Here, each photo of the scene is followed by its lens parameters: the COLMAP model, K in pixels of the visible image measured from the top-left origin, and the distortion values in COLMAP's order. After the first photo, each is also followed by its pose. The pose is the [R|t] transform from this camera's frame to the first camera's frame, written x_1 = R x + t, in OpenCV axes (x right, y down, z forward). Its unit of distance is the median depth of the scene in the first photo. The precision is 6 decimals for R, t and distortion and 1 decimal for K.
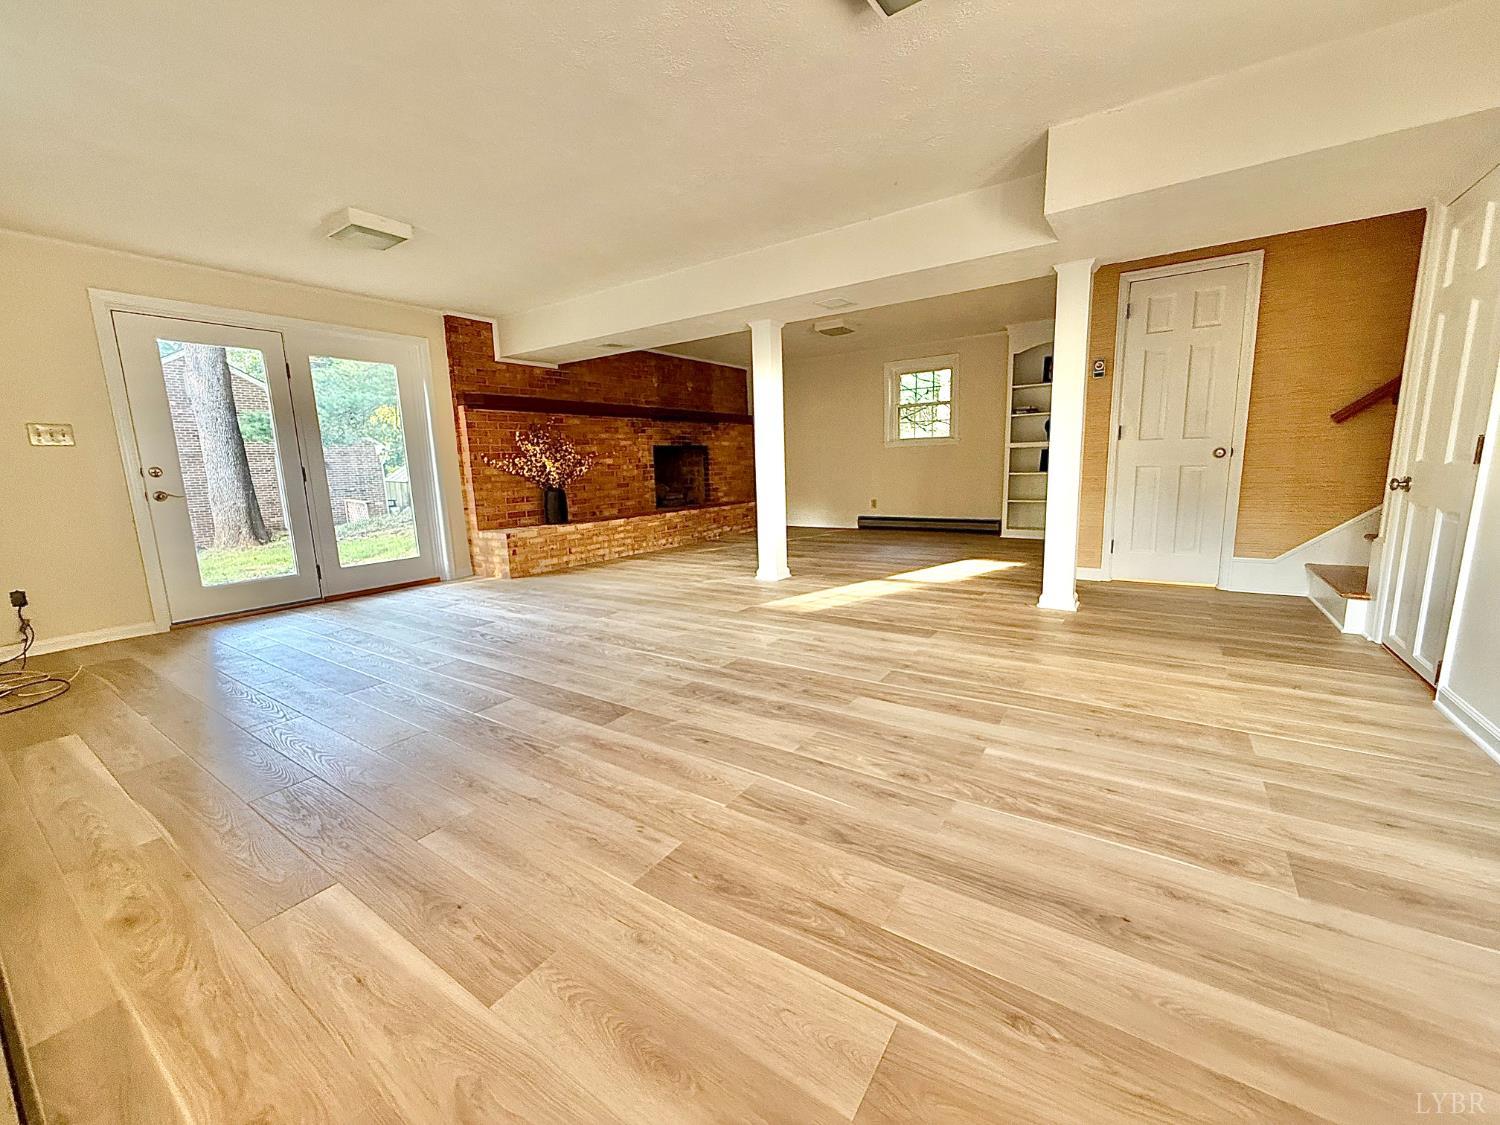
lens RADIAL K [[597.3, 0, 742.7], [0, 597.3, 553.4], [0, 0, 1]] dist [-0.001552, 0.000063]
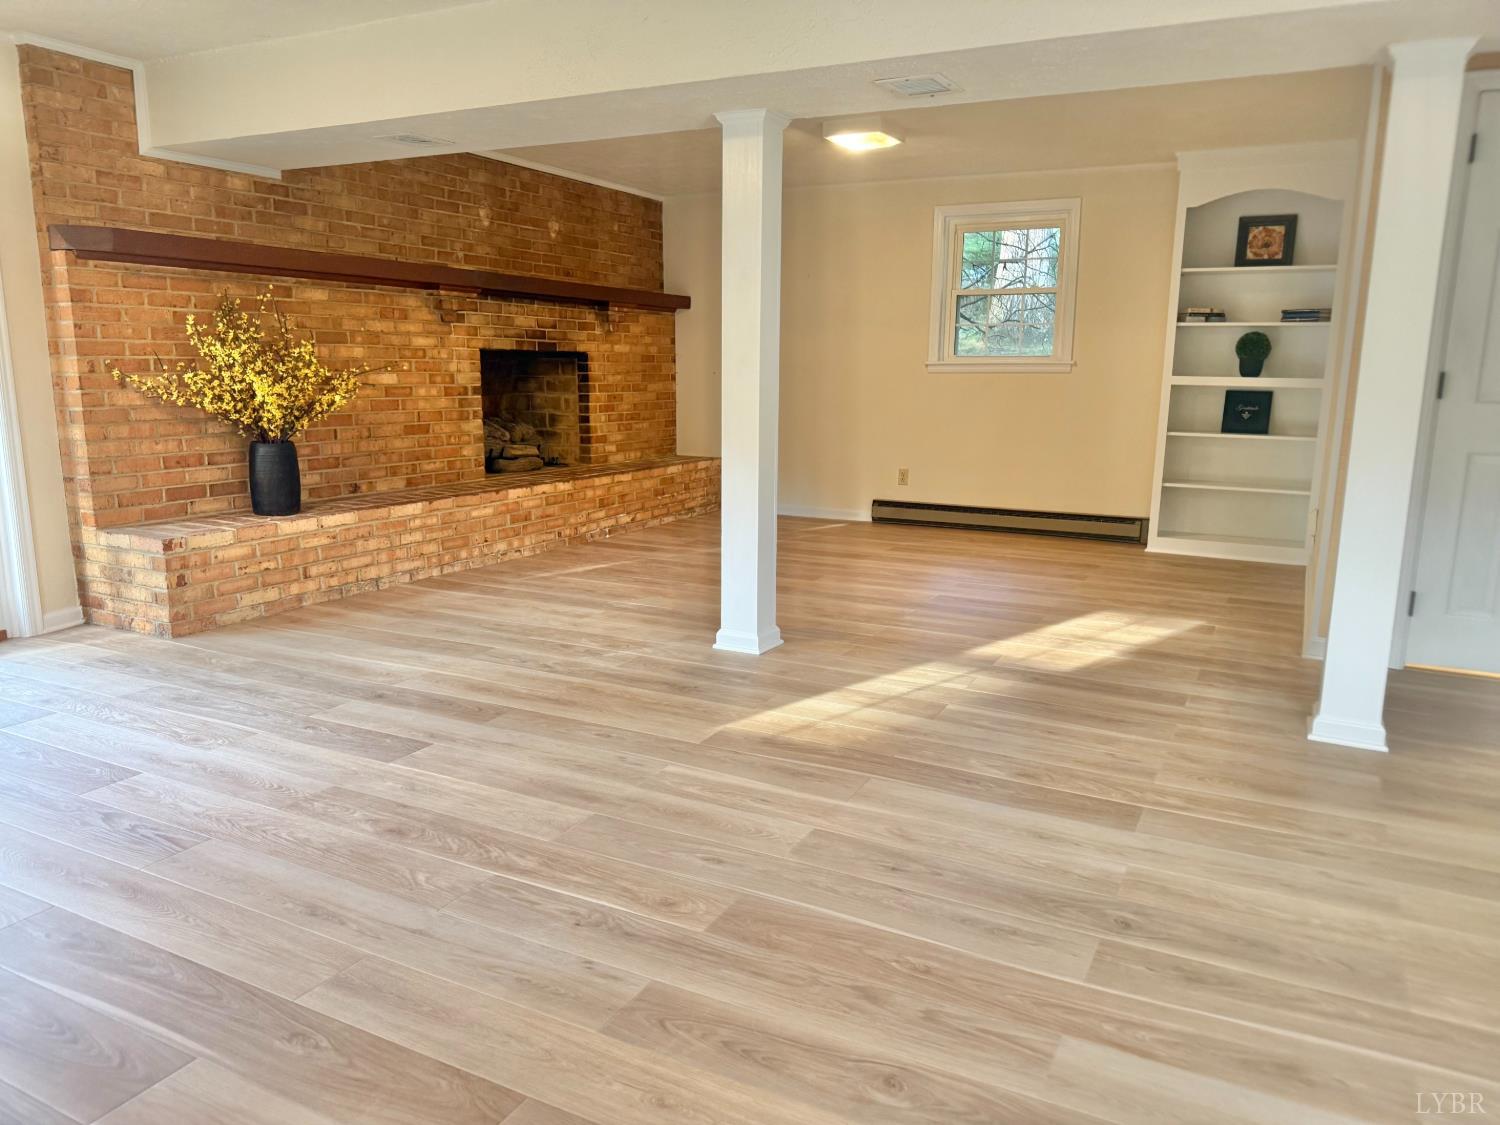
lens RADIAL K [[1079.6, 0, 755.1], [0, 1079.6, 566.4], [0, 0, 1]] dist [0.026265, -0.032998]
pose [[0.991355, 0.019680, 0.129723, -0.053660], [-0.023639, 0.999298, 0.029053, -0.046486], [-0.129061, -0.031868, 0.991124, 0.116591]]
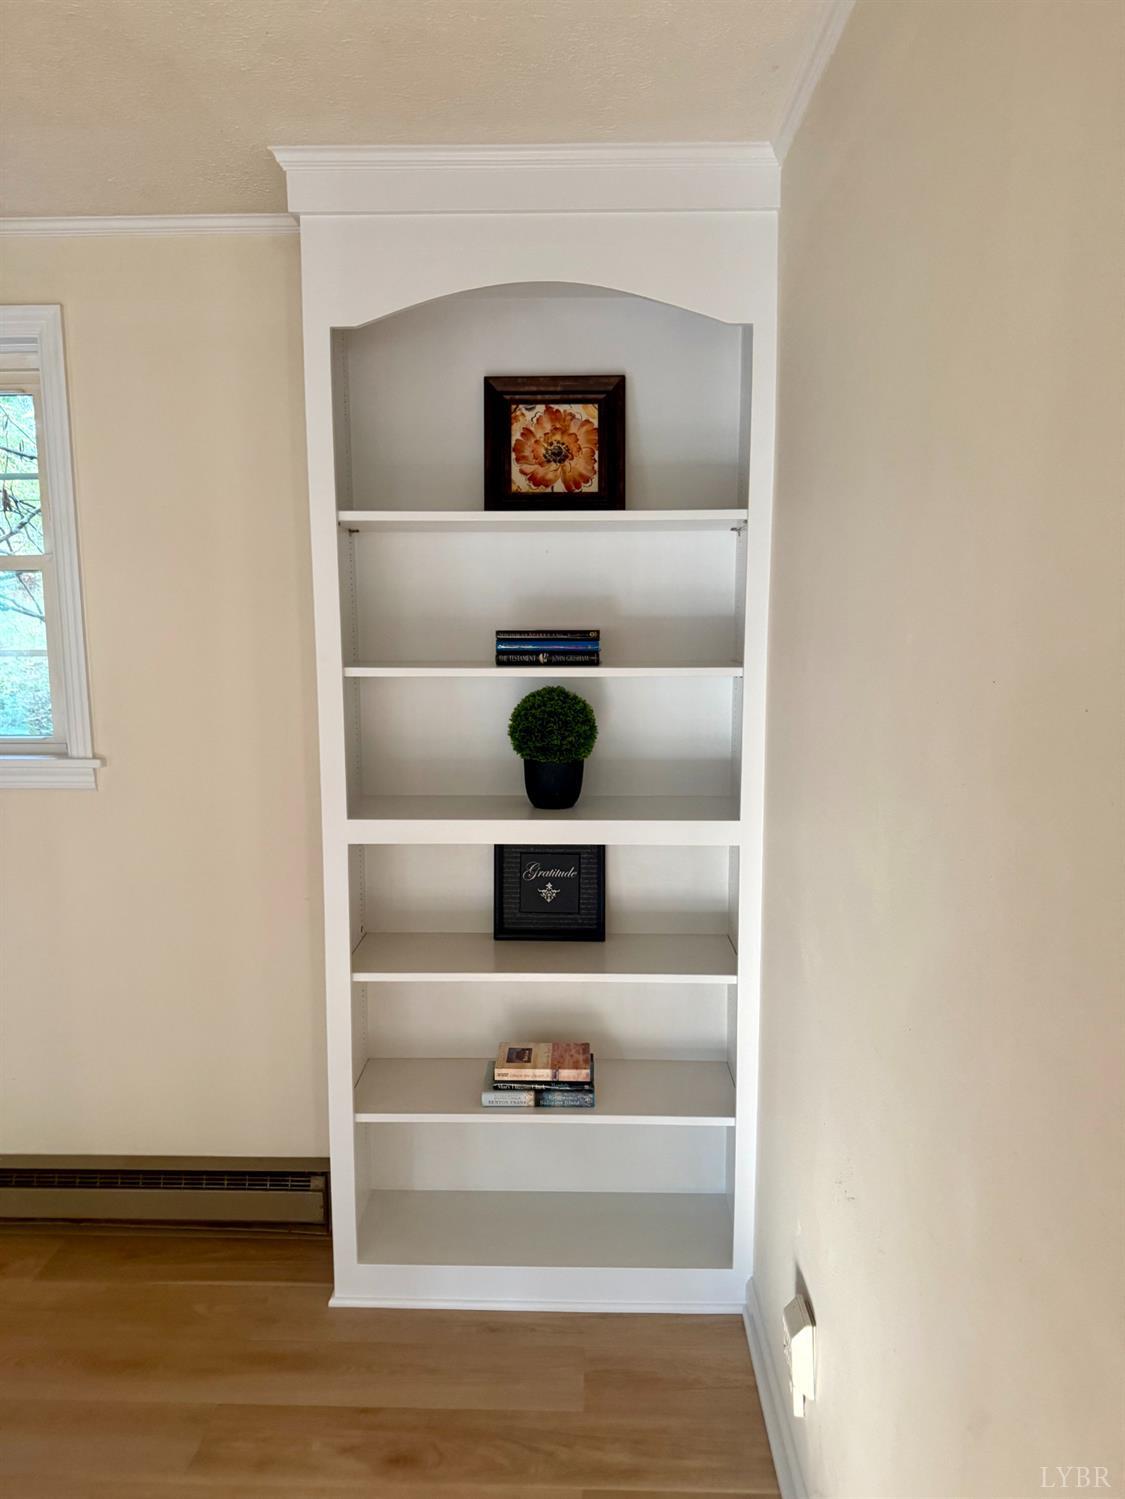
lens RADIAL K [[1078.9, 0, 556.3], [0, 1078.9, 755.6], [0, 0, 1]] dist [0.026265, -0.032998]
pose [[0.834924, -0.047192, 0.548339, 0.424208], [0.064444, 0.997846, -0.012247, -0.259589], [-0.546580, 0.045563, 0.836167, 0.909367]]
